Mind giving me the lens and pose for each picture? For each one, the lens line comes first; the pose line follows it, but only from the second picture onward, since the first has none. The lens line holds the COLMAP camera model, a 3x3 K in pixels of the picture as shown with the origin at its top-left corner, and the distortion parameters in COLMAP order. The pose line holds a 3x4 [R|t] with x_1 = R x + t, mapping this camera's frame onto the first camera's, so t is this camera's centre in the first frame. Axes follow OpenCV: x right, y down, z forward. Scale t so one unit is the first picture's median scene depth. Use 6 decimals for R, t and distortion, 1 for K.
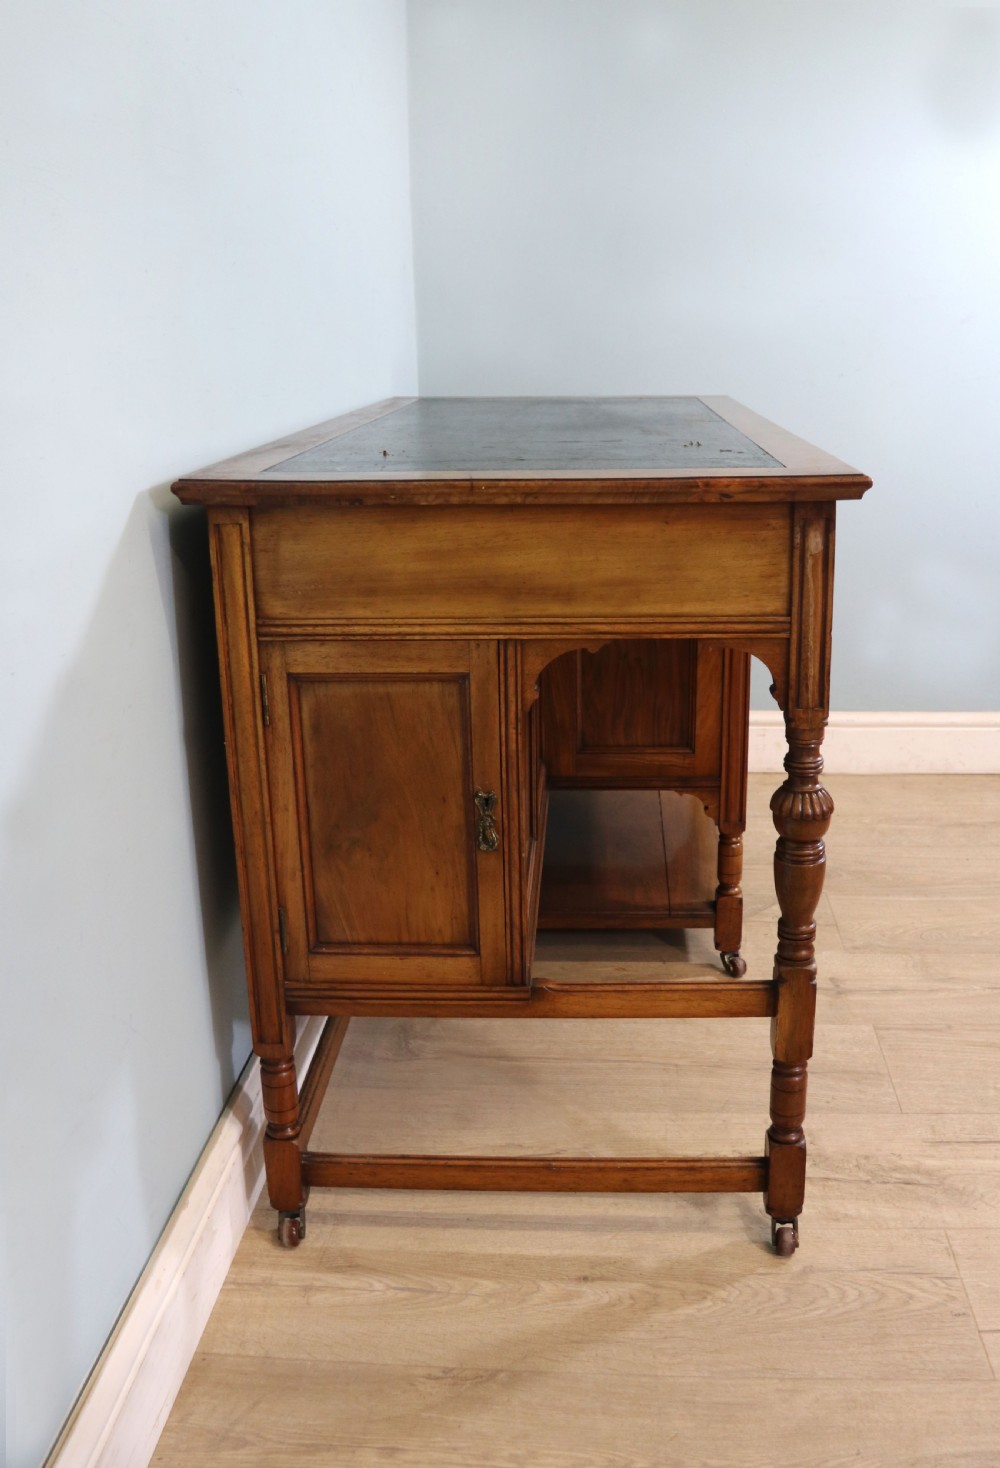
lens RADIAL K [[1304.8, 0, 549.8], [0, 1304.8, 637.7], [0, 0, 1]] dist [-0.145278, 0.121003]
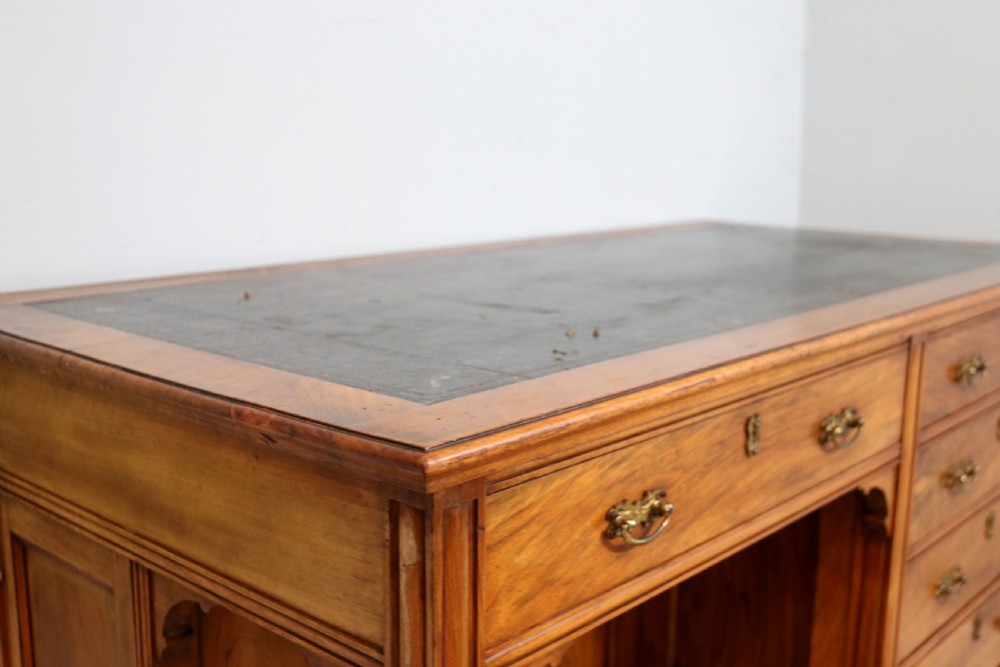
lens RADIAL K [[1082.0, 0, 493.5], [0, 1082.0, 348.8], [0, 0, 1]] dist [-0.043991, 0.000000]
pose [[0.763839, 0.144245, -0.629082, 0.502000], [-0.171777, 0.984984, 0.017277, -0.167543], [0.622128, 0.094865, 0.777147, 0.627837]]
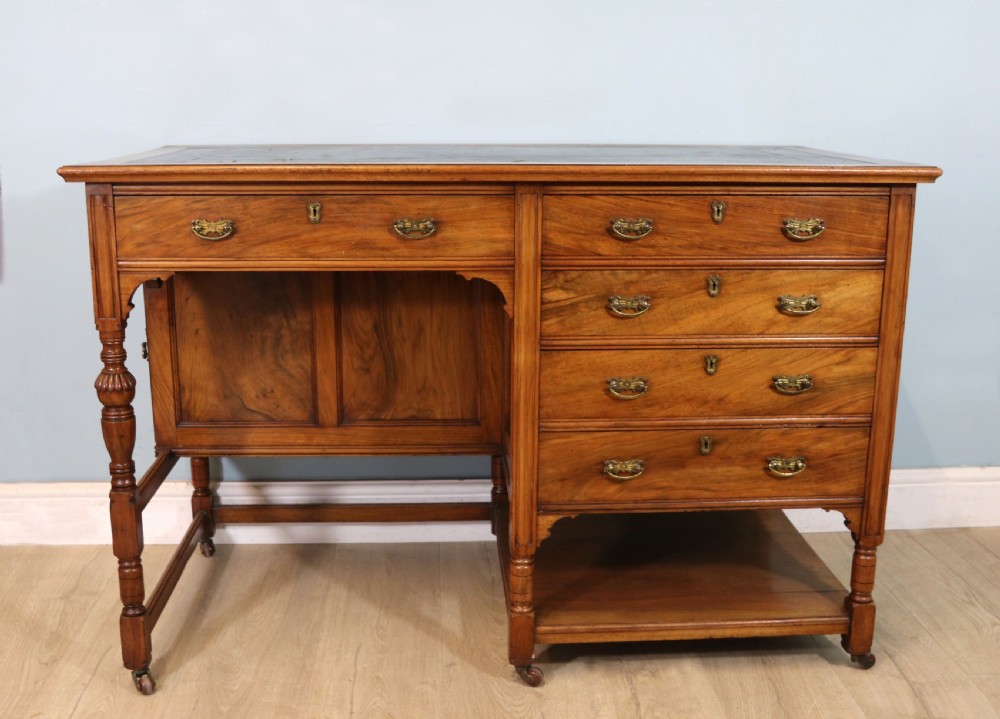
lens RADIAL K [[1104.2, 0, 476.1], [0, 1104.2, 347.1], [0, 0, 1]] dist [-0.097013, 0.000000]
pose [[0.077438, 0.237557, -0.968282, 1.528533], [-0.243297, 0.946339, 0.212716, -0.303406], [0.966856, 0.219108, 0.131079, 1.278686]]
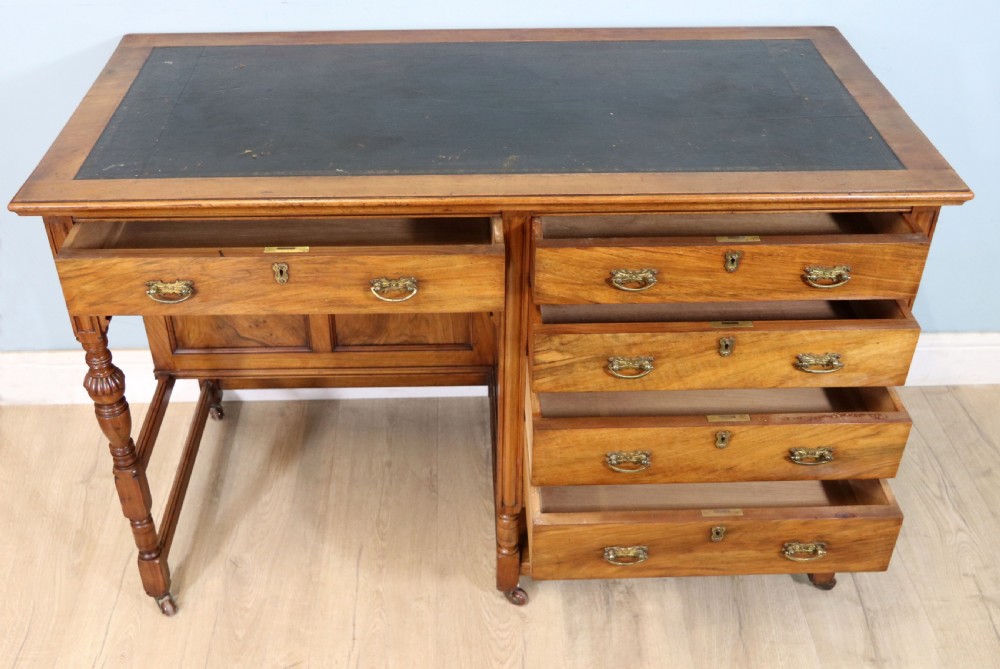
lens RADIAL K [[1082.0, 0, 475.7], [0, 1082.0, 354.0], [0, 0, 1]] dist [-0.043991, 0.000000]
pose [[0.057136, 0.604591, -0.794484, 1.267512], [-0.238667, 0.780983, 0.577152, -0.771777], [0.969419, 0.156641, 0.188918, 1.224369]]
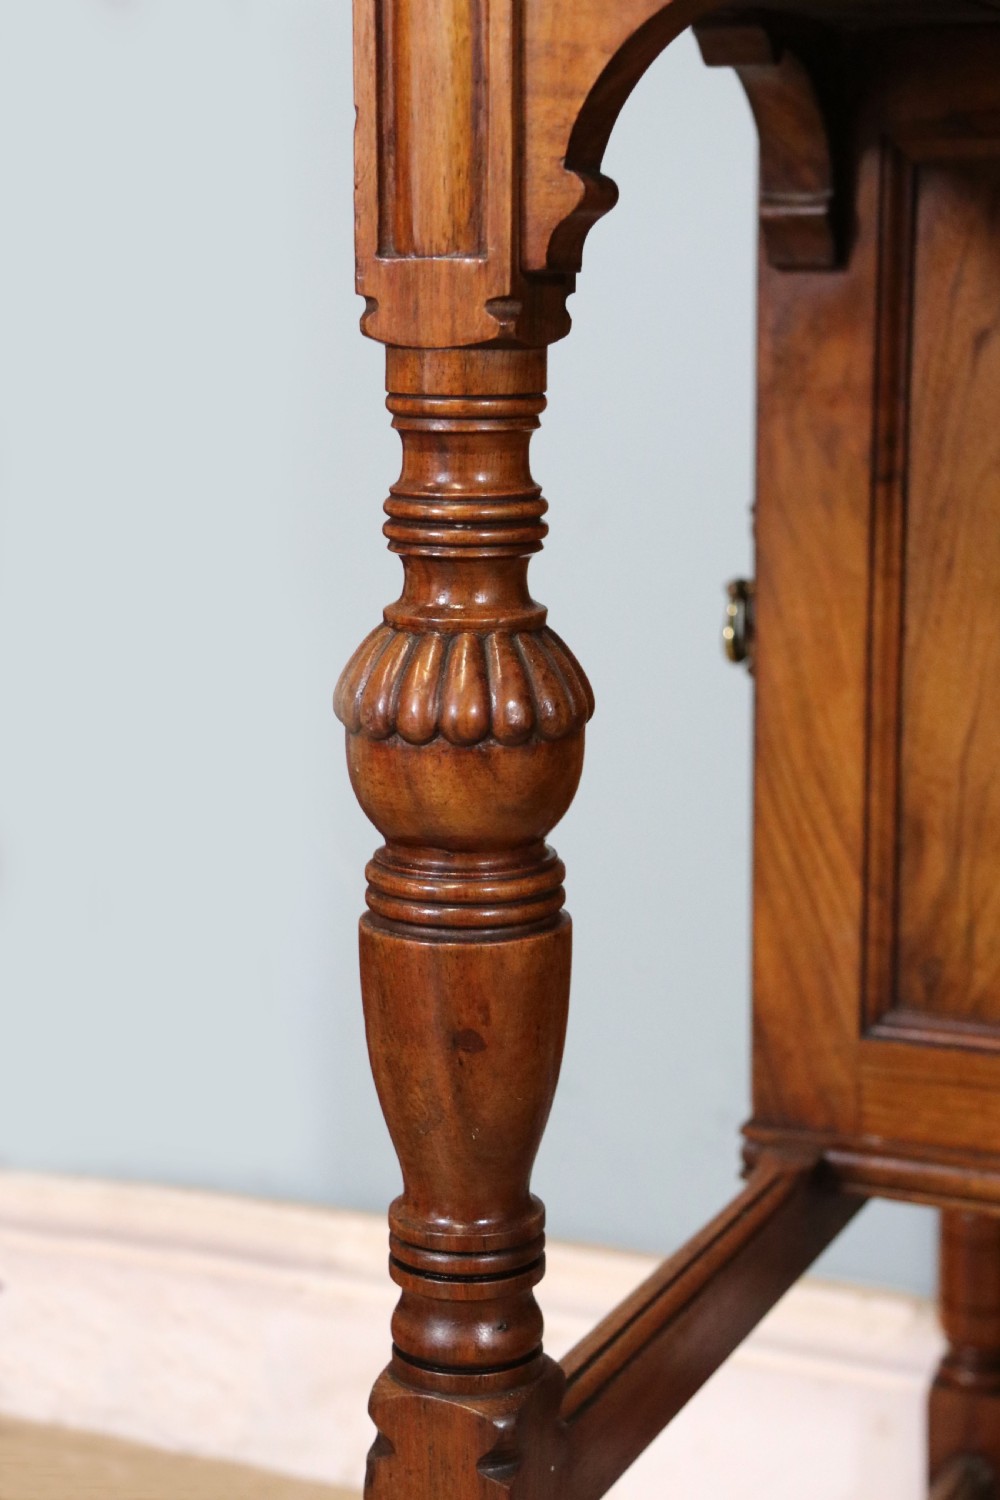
lens RADIAL K [[2745.6, 0, 495.6], [0, 2745.6, 735.2], [0, 0, 1]] dist [0.135866, 0.000000]
pose [[-0.365525, 0.175487, -0.914109, 0.689691], [-0.218463, 0.938460, 0.267519, -0.004601], [0.904801, 0.297484, -0.304694, 1.205643]]
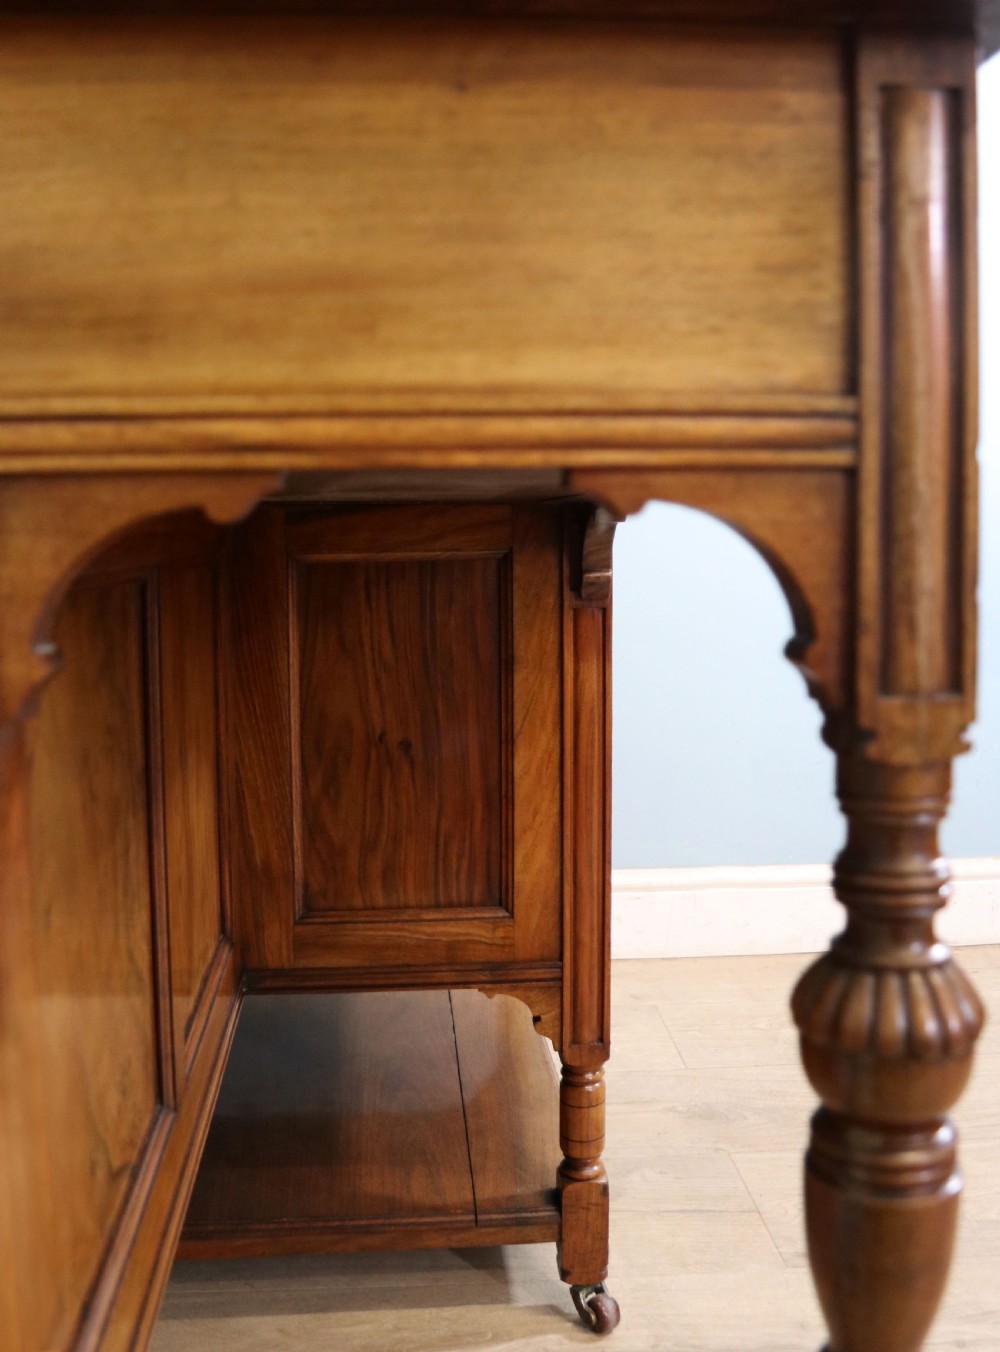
lens RADIAL K [[1289.0, 0, 493.2], [0, 1289.0, 612.2], [0, 0, 1]] dist [-0.116600, 0.000000]
pose [[0.992406, -0.004421, 0.122926, 0.058427], [0.025740, 0.984693, -0.172388, 0.085165], [-0.120282, 0.174243, 0.977329, 0.705504]]
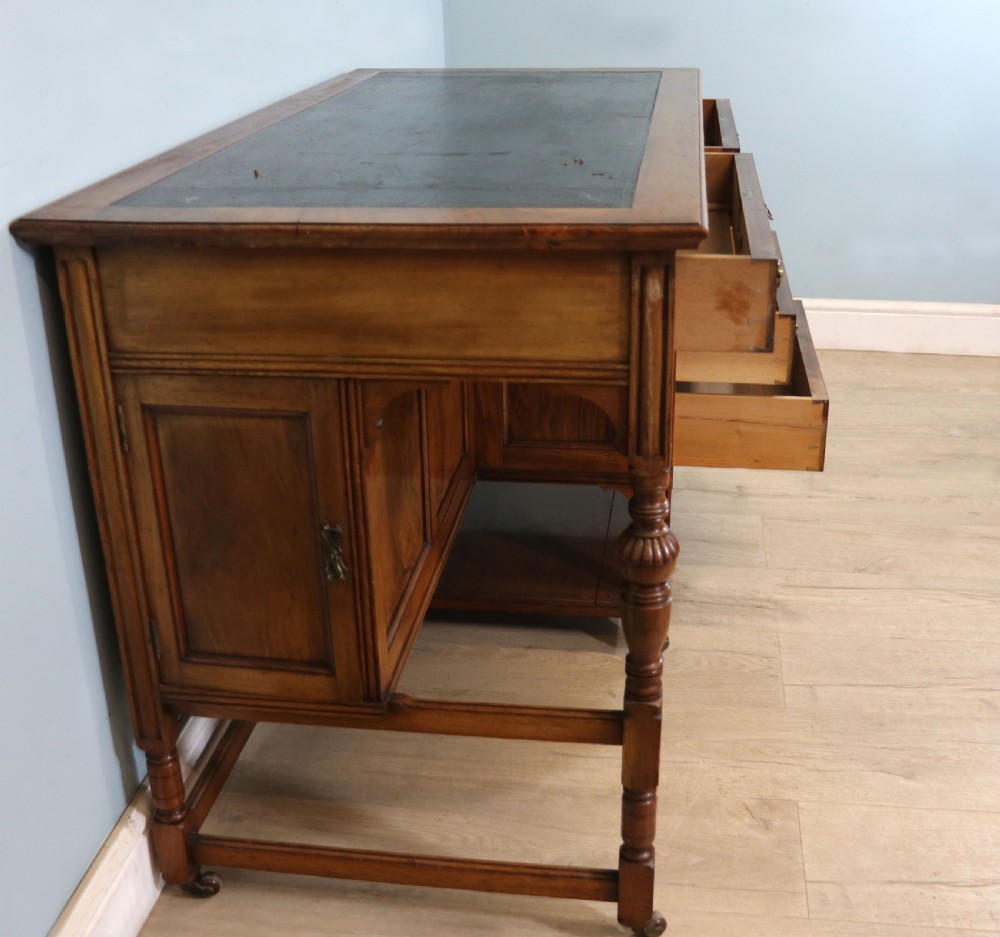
lens RADIAL K [[1256.8, 0, 492.4], [0, 1256.8, 455.1], [0, 0, 1]] dist [-0.102746, 0.000000]
pose [[0.993398, 0.034199, -0.109507, 0.185840], [-0.016112, 0.986664, 0.161973, -0.098159], [0.113586, -0.159139, 0.980700, 0.057192]]
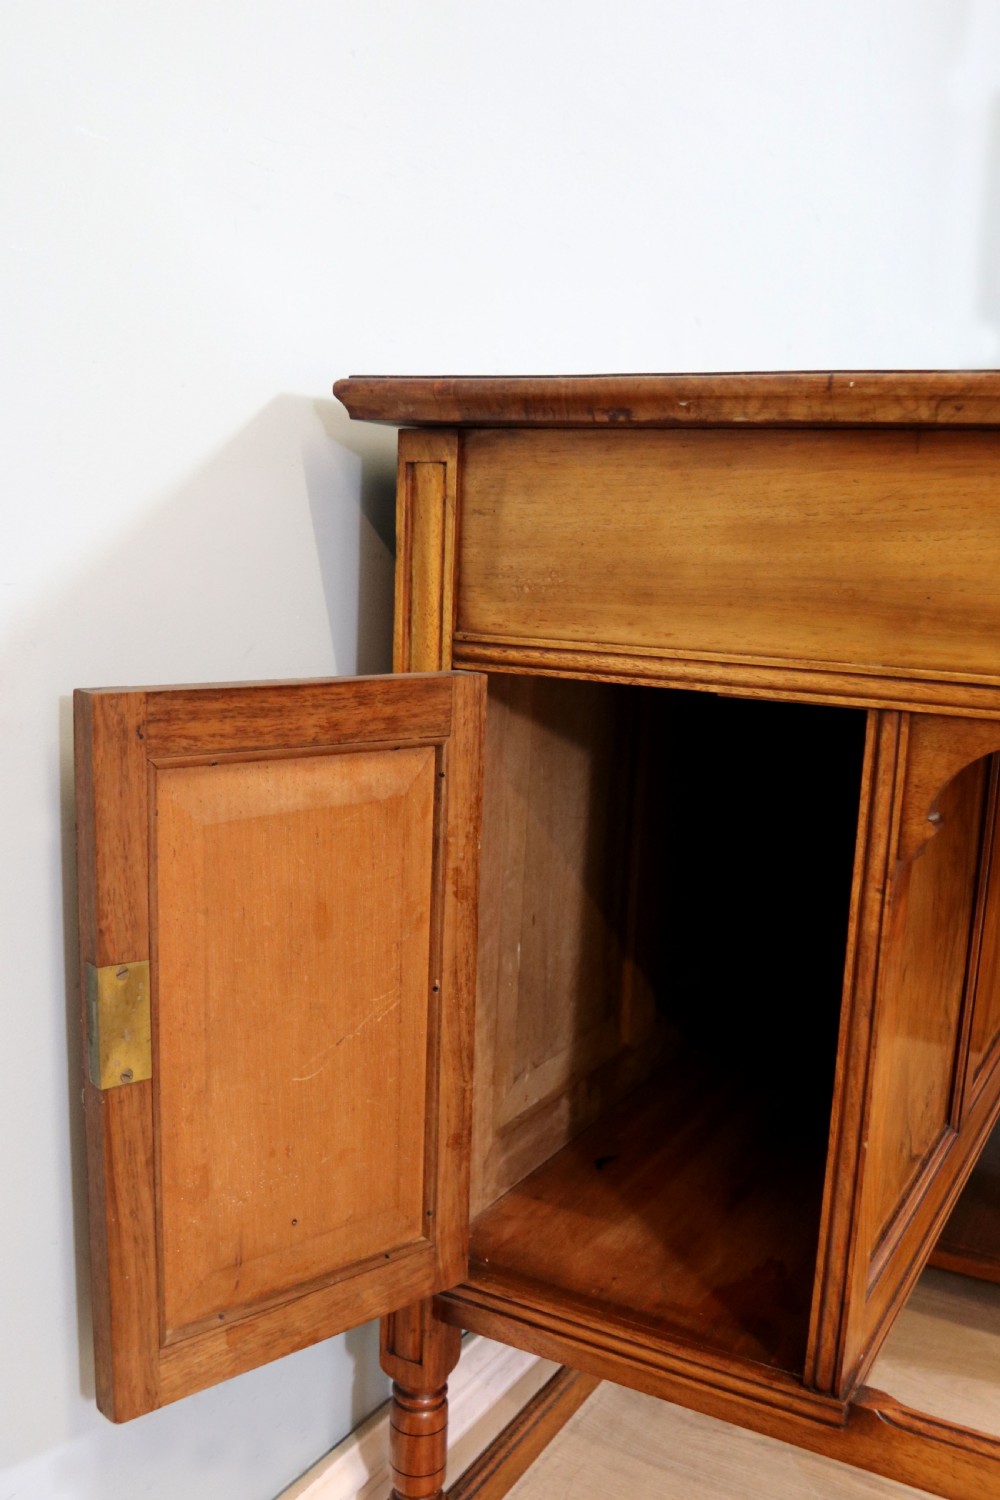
lens RADIAL K [[1359.8, 0, 496.6], [0, 1359.8, 753.8], [0, 0, 1]] dist [-0.101770, 0.000000]
pose [[0.883909, 0.119079, -0.452245, 0.073181], [-0.159529, 0.985811, -0.052228, 0.069218], [0.439608, 0.118311, 0.890363, 0.470152]]
